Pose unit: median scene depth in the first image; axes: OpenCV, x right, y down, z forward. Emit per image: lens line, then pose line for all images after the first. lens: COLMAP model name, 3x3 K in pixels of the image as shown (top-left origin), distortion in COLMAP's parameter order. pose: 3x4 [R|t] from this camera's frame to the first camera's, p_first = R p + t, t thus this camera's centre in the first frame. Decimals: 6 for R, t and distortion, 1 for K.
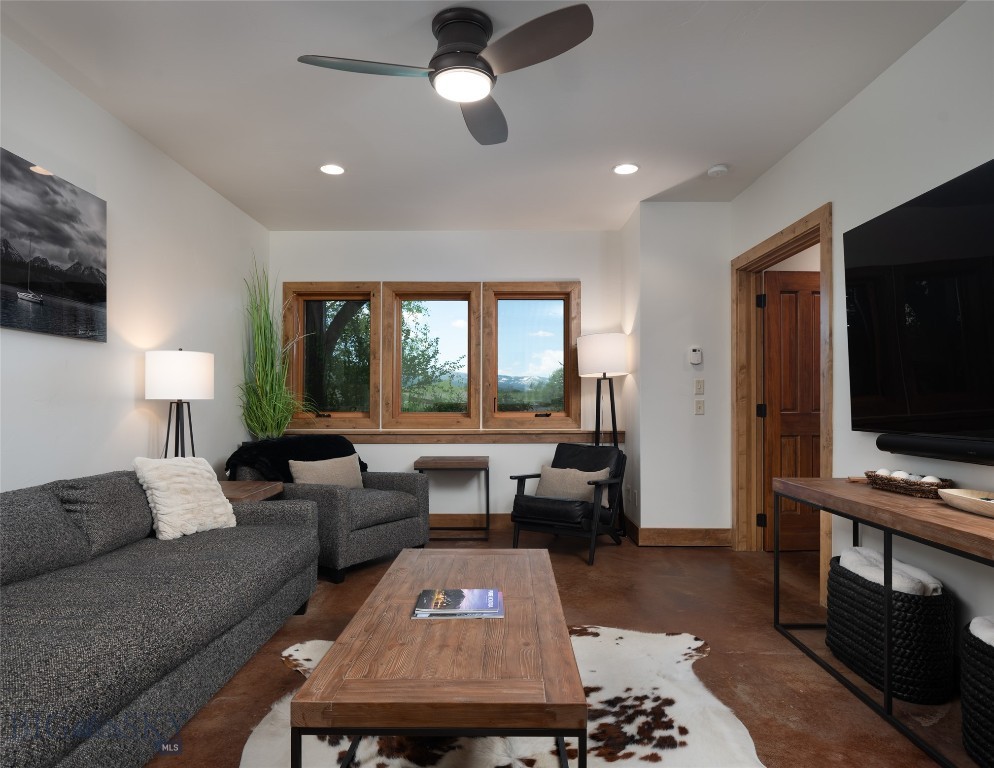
lens RADIAL K [[621.9, 0, 508.1], [0, 621.9, 401.2], [0, 0, 1]] dist [0.000751, -0.000315]
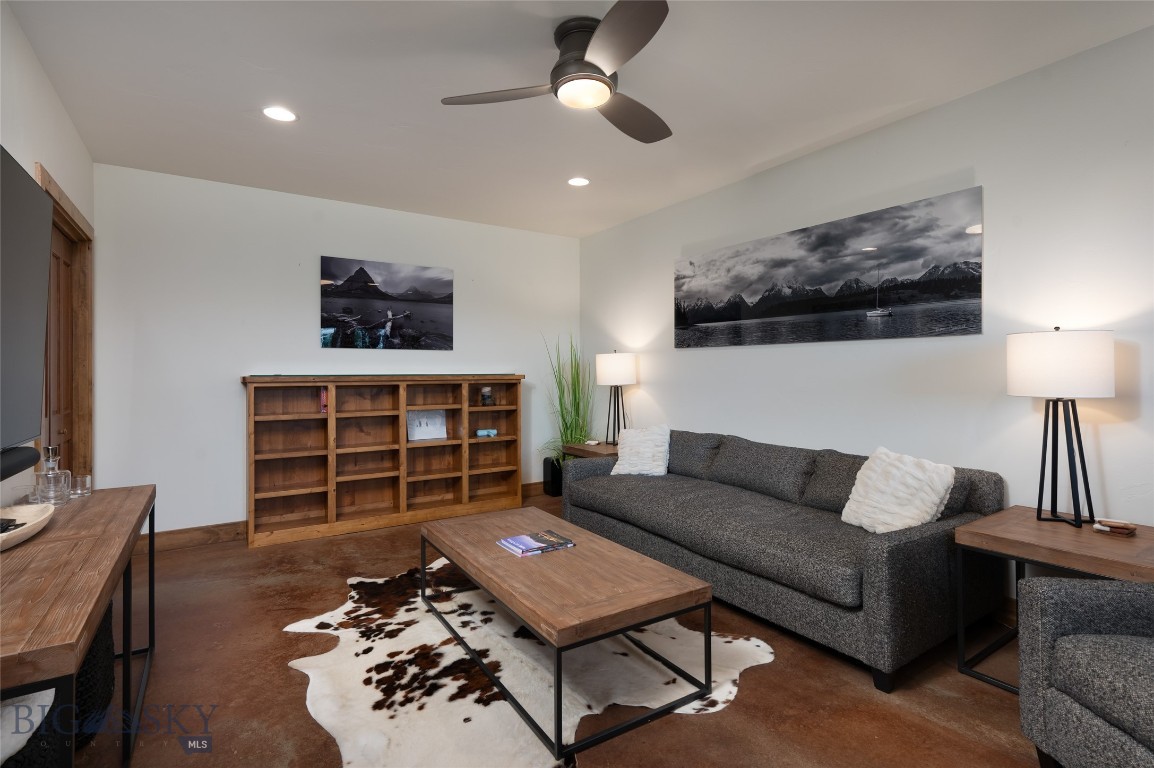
lens RADIAL K [[535.0, 0, 567.0], [0, 535.0, 374.4], [0, 0, 1]] dist [-0.000101, -0.000662]
pose [[-0.849843, 0.002600, -0.527029, 0.344830], [0.002601, 0.999996, 0.000740, -0.035875], [0.527029, -0.000742, -0.849847, 1.440340]]
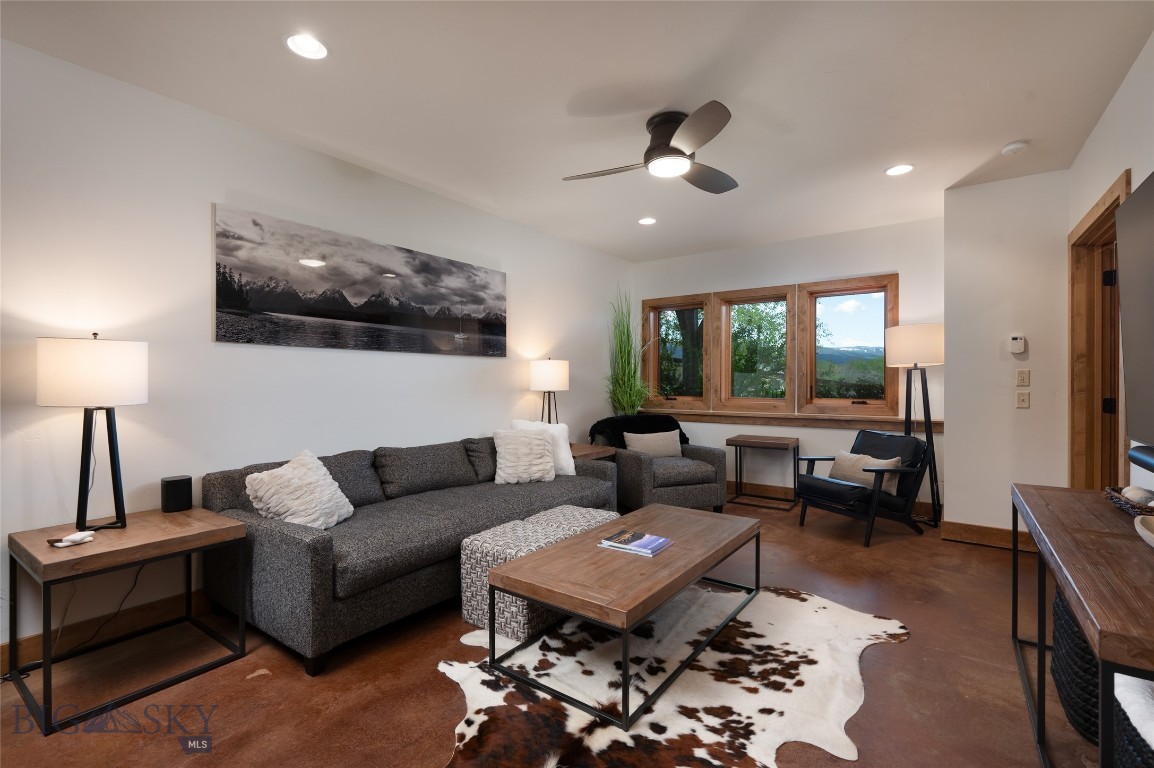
lens RADIAL K [[535.0, 0, 570.1], [0, 535.0, 381.9], [0, 0, 1]] dist [-0.000101, -0.000662]
pose [[0.799173, 0.001808, -0.601099, 0.381060], [0.003779, 0.999961, 0.008031, -0.040221], [0.601090, -0.008690, 0.799134, -0.054651]]
